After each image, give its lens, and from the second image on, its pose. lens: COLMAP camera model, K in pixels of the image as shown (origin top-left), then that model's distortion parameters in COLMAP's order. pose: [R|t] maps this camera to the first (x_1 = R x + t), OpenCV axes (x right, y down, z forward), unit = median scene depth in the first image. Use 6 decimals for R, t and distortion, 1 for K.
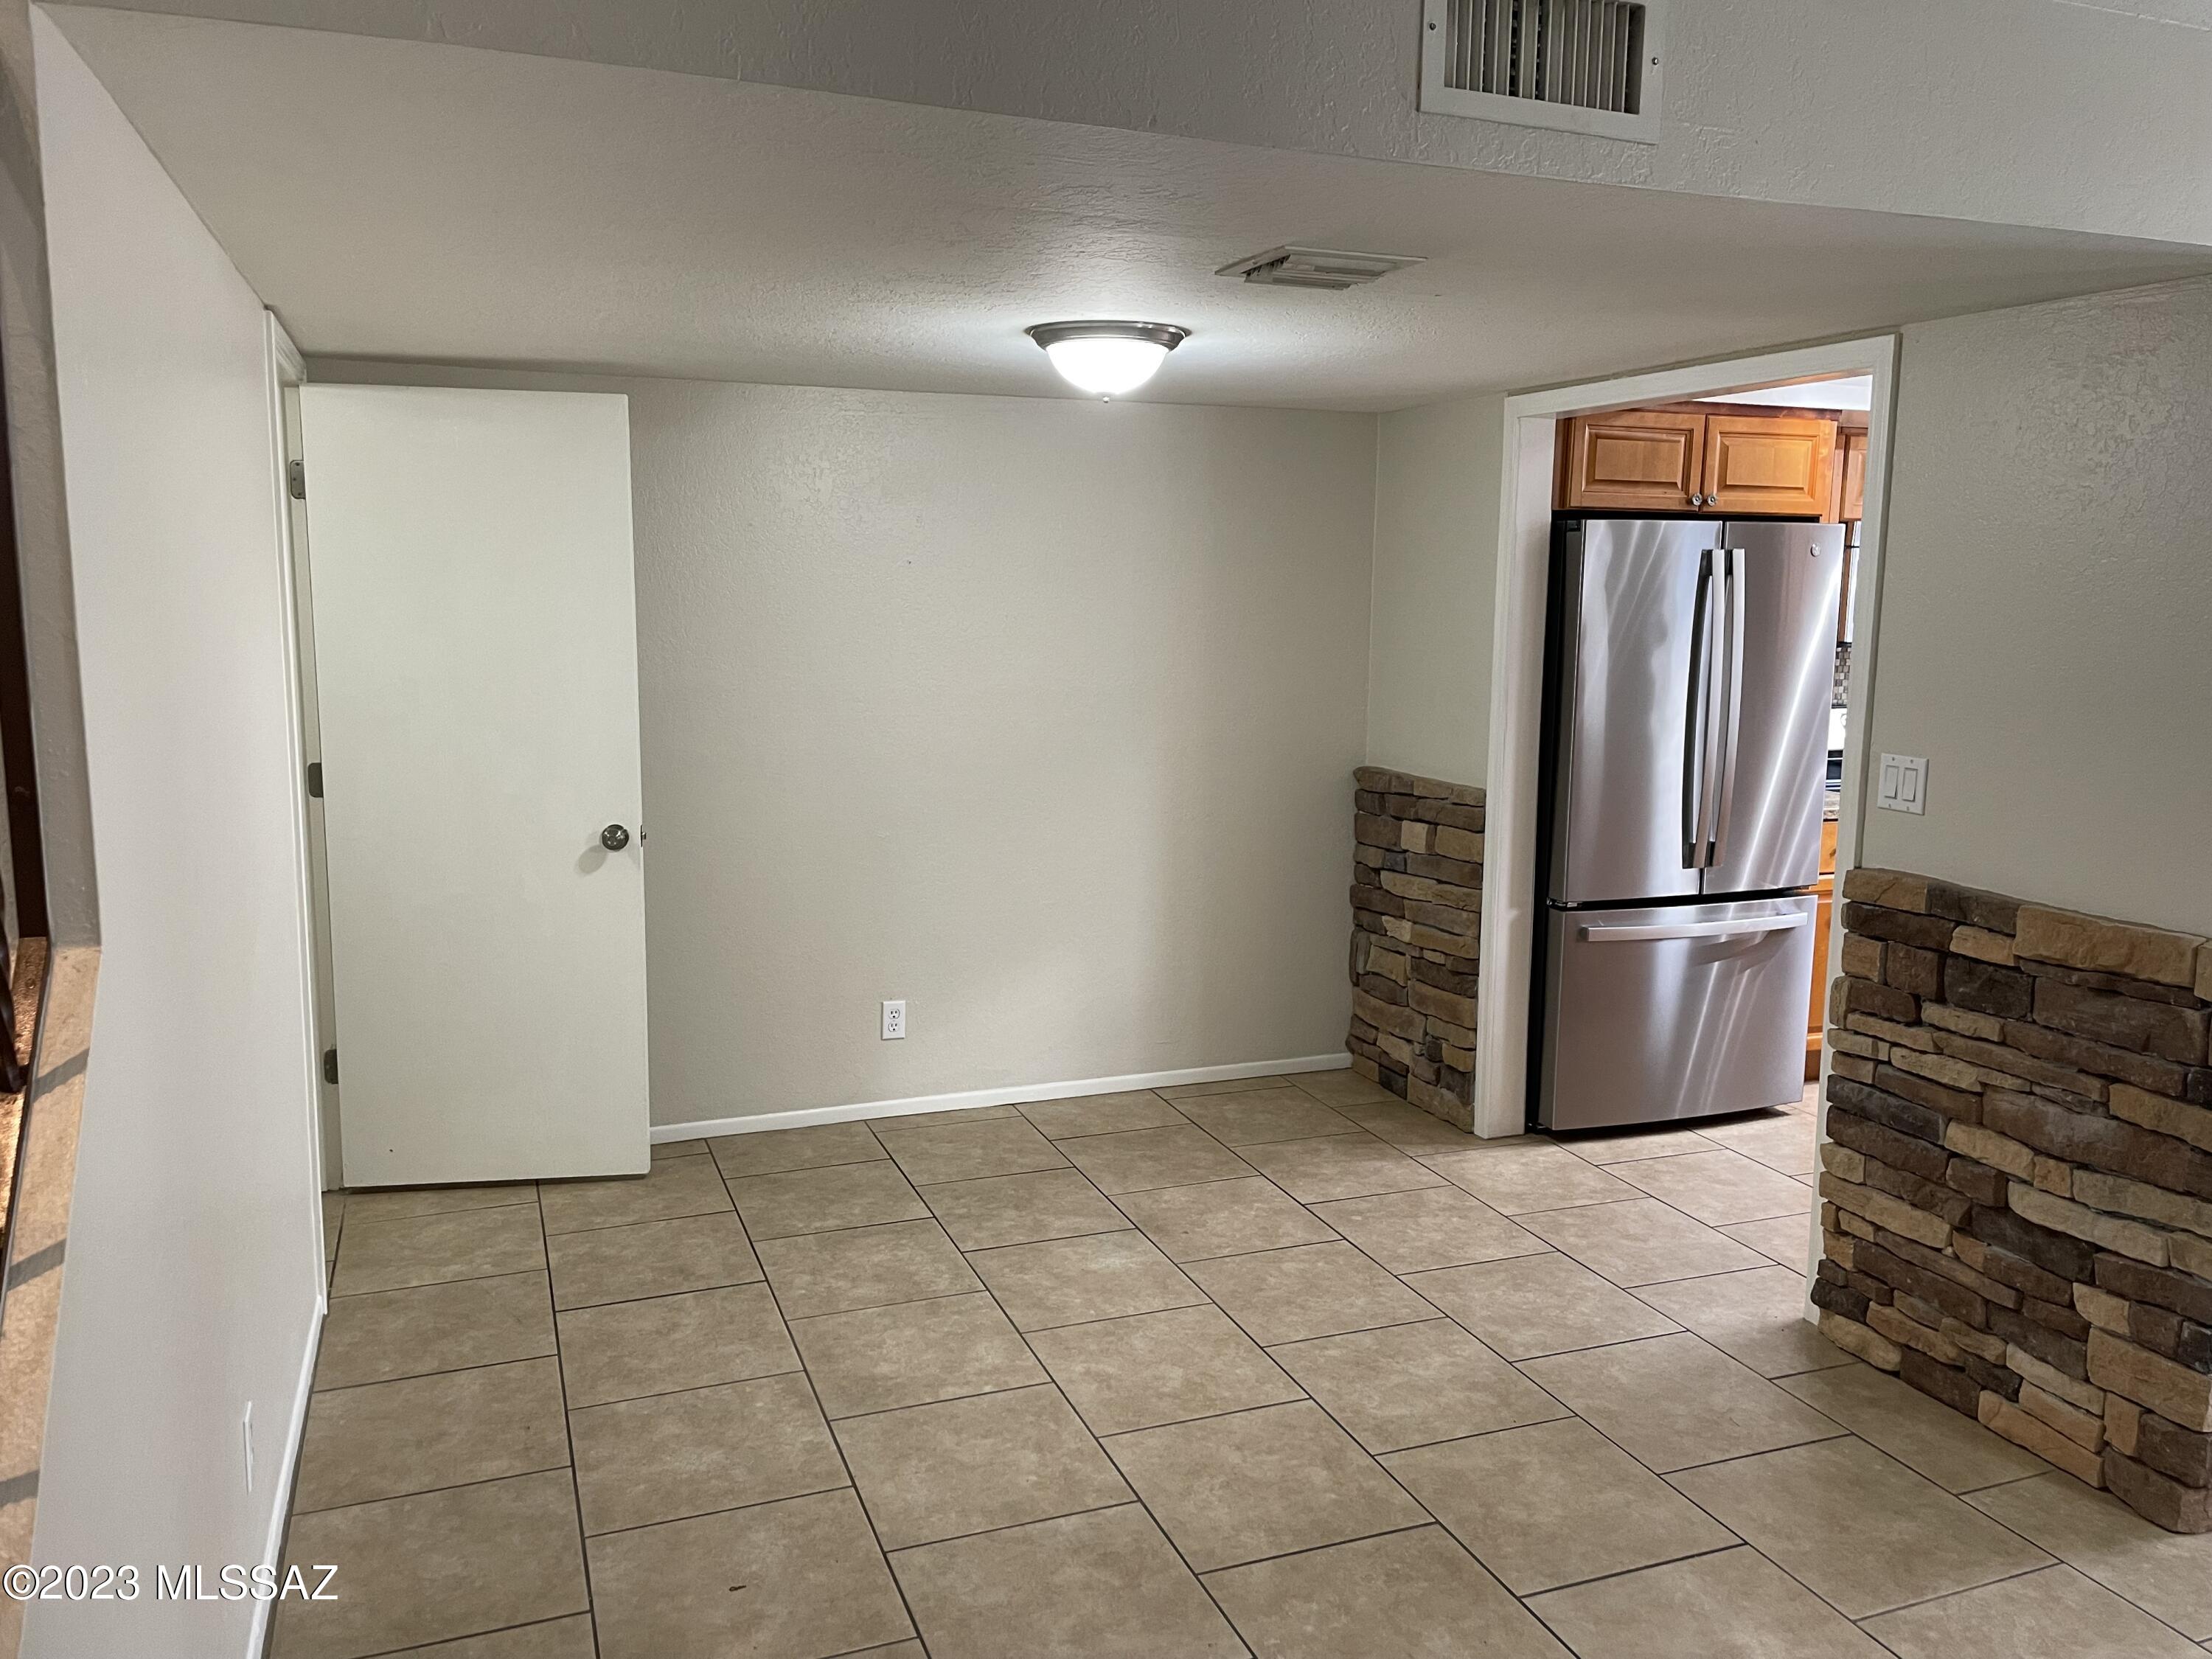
lens RADIAL K [[1674.6, 0, 1109.5], [0, 1674.6, 832.5], [0, 0, 1]] dist [0.068562, -0.051600]
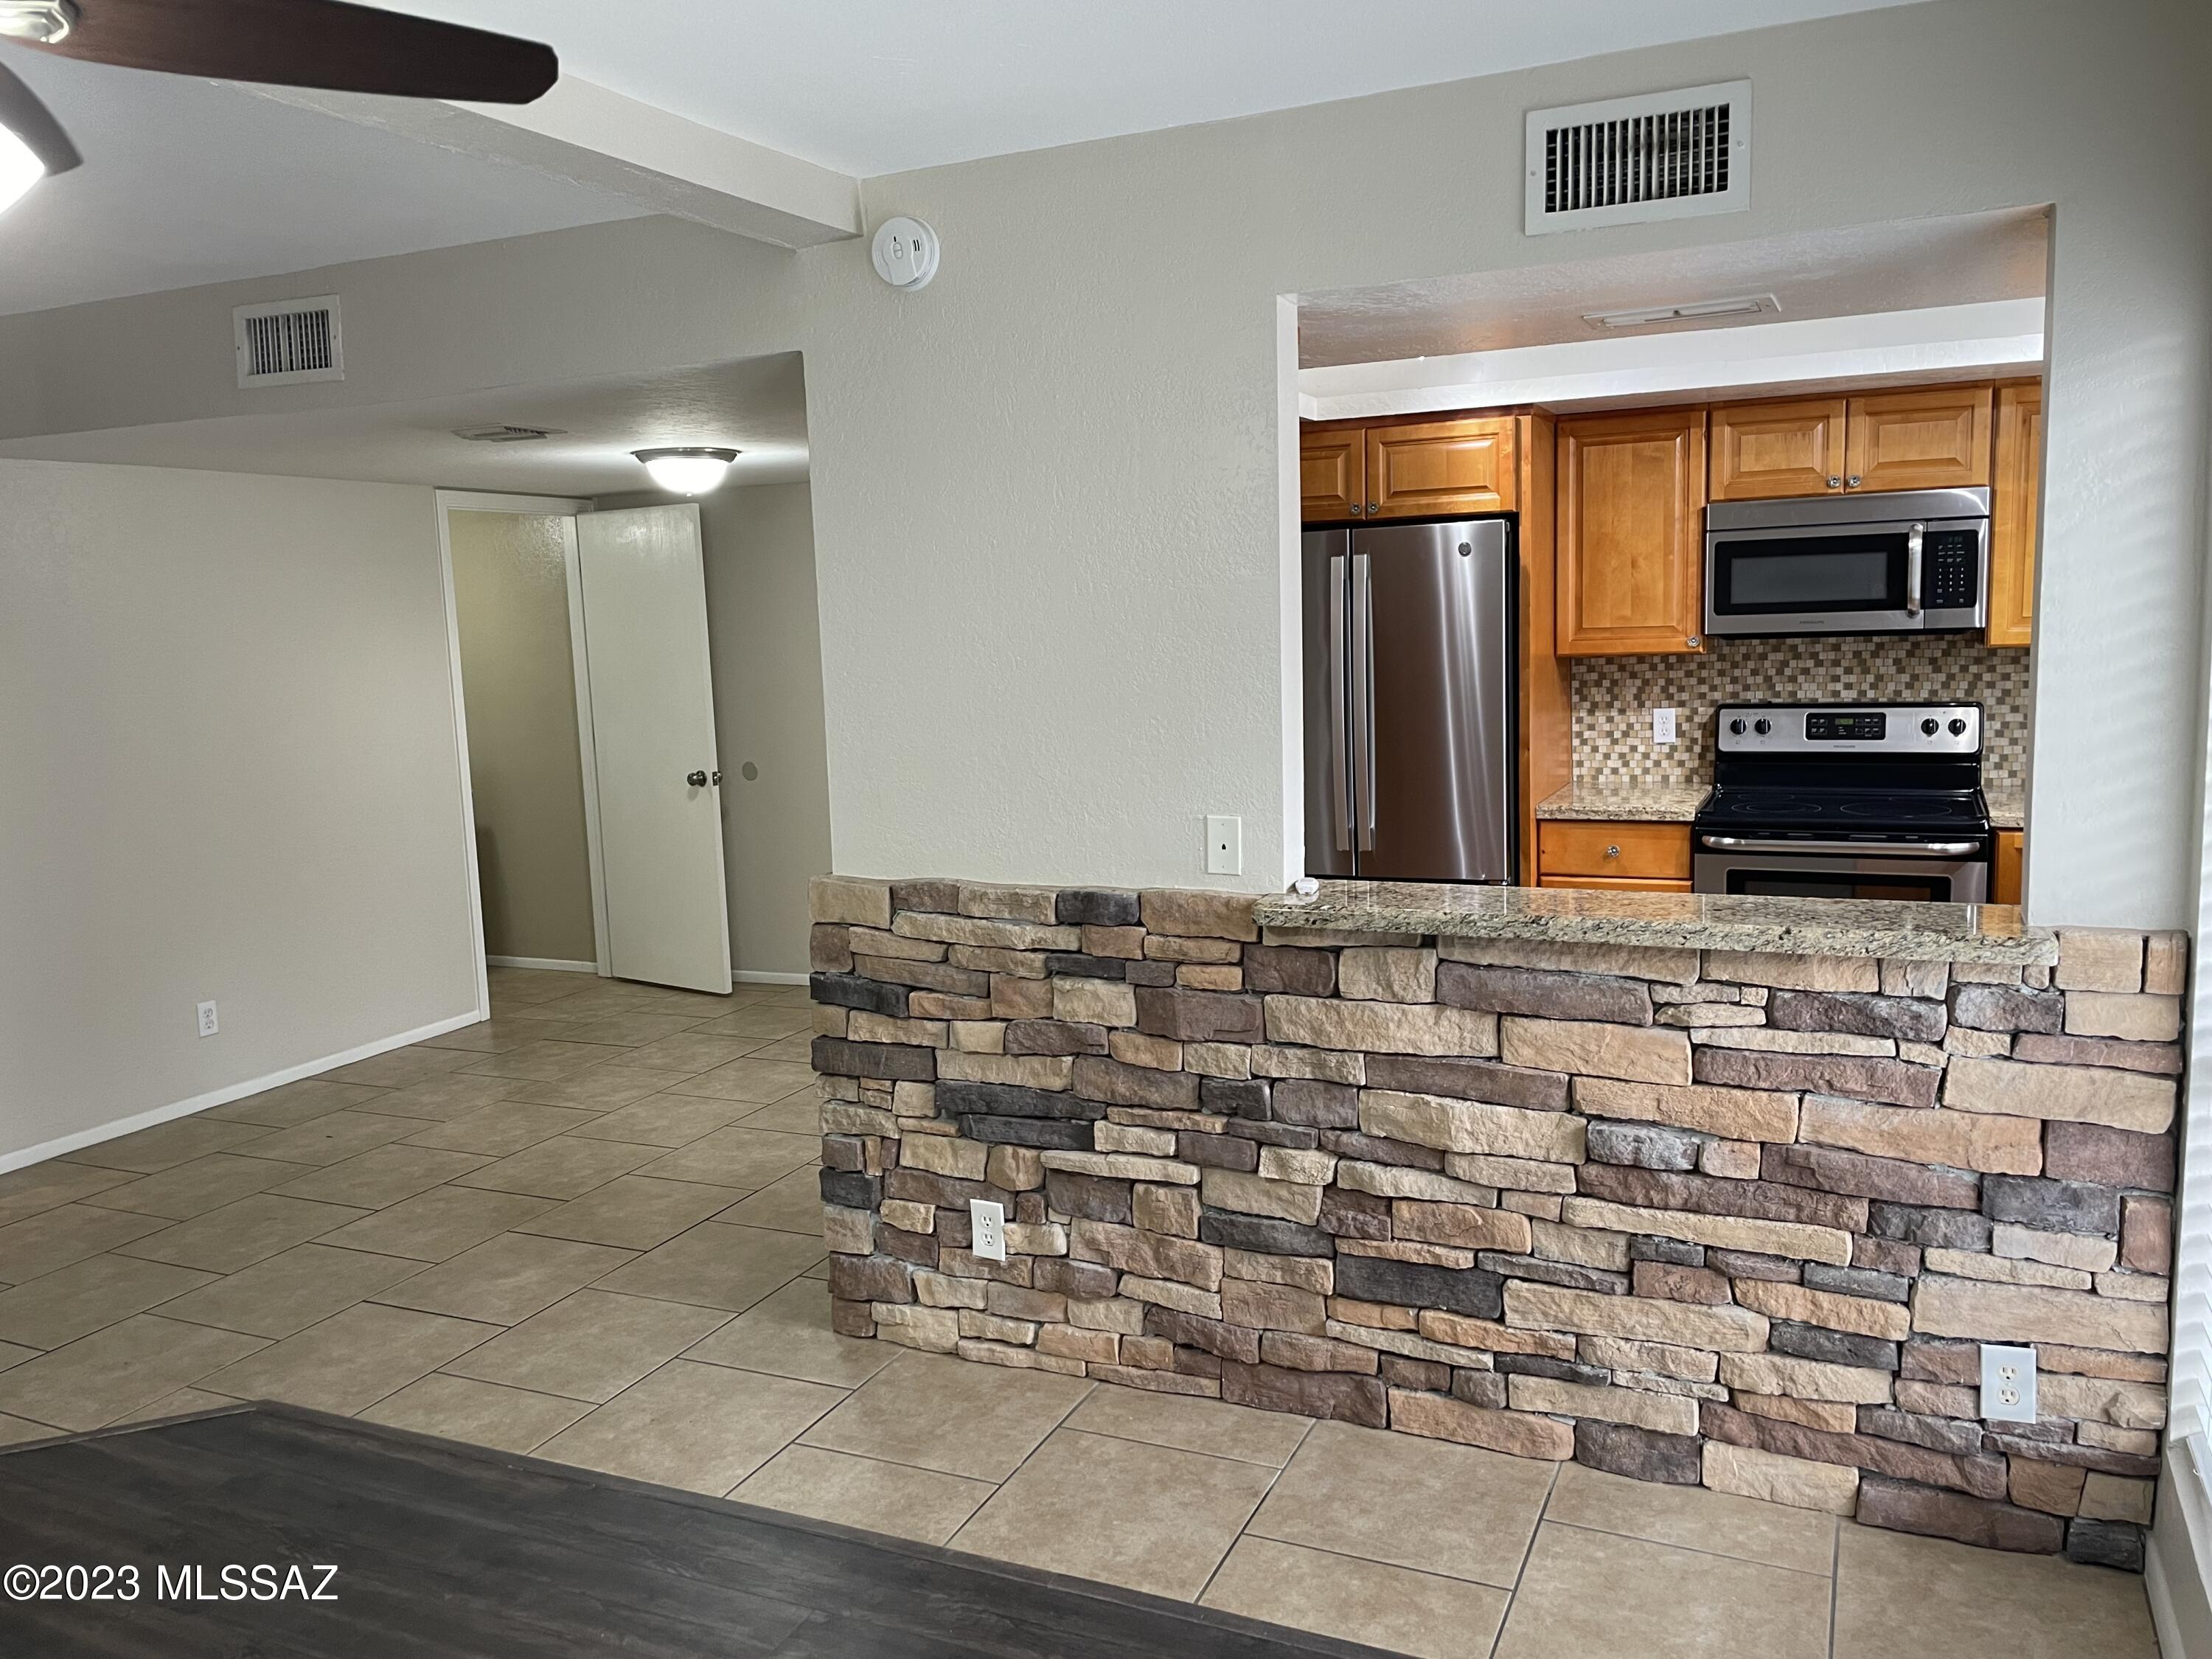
lens RADIAL K [[1674.6, 0, 1123.4], [0, 1674.6, 818.0], [0, 0, 1]] dist [0.068562, -0.051600]
pose [[0.700248, 0.052632, -0.711957, 1.456070], [-0.066576, 0.997747, 0.008279, 0.000204], [0.710789, 0.041602, 0.702174, 0.208202]]
